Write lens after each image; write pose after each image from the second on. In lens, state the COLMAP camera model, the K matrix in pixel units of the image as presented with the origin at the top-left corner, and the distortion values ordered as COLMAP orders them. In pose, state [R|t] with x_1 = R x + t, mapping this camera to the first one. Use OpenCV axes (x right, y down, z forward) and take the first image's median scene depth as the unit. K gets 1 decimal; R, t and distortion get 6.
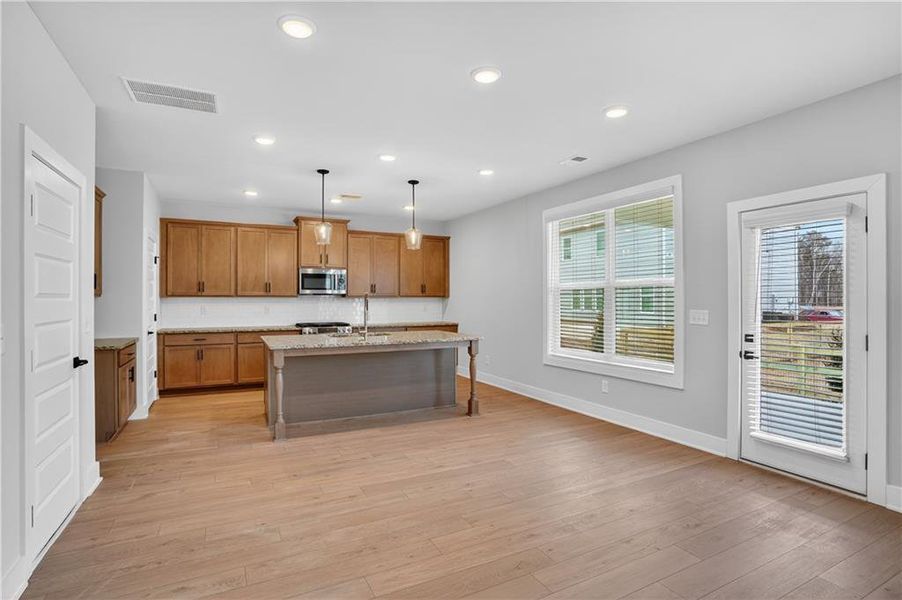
lens RADIAL K [[444.5, 0, 446.9], [0, 444.5, 299.0], [0, 0, 1]] dist [-0.053452, 0.000917]
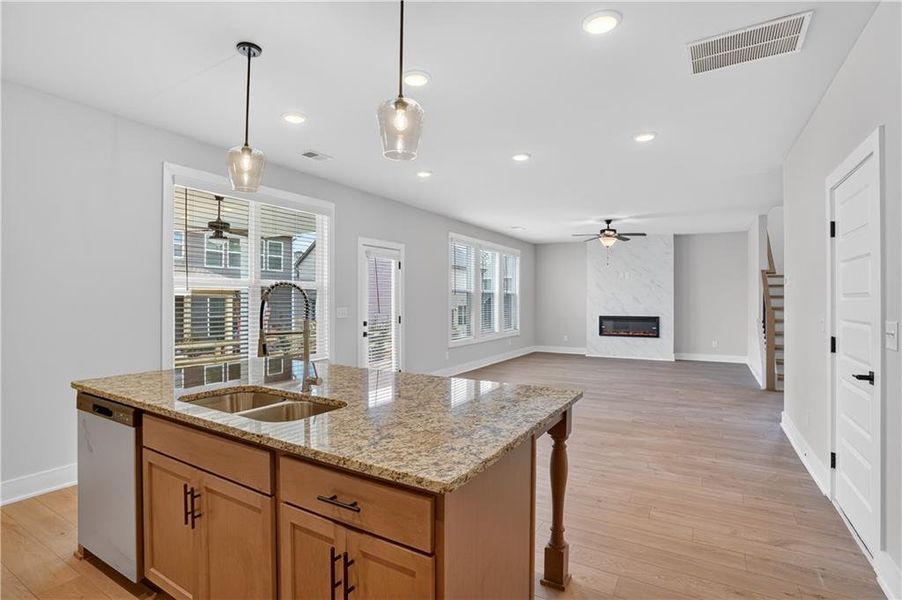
lens RADIAL K [[444.5, 0, 446.9], [0, 444.5, 299.0], [0, 0, 1]] dist [-0.053452, 0.000917]
pose [[-0.535602, 0.002680, 0.844466, -1.027430], [0.001319, 0.999996, -0.002337, 0.004011], [-0.844470, -0.000137, -0.535604, 1.926069]]
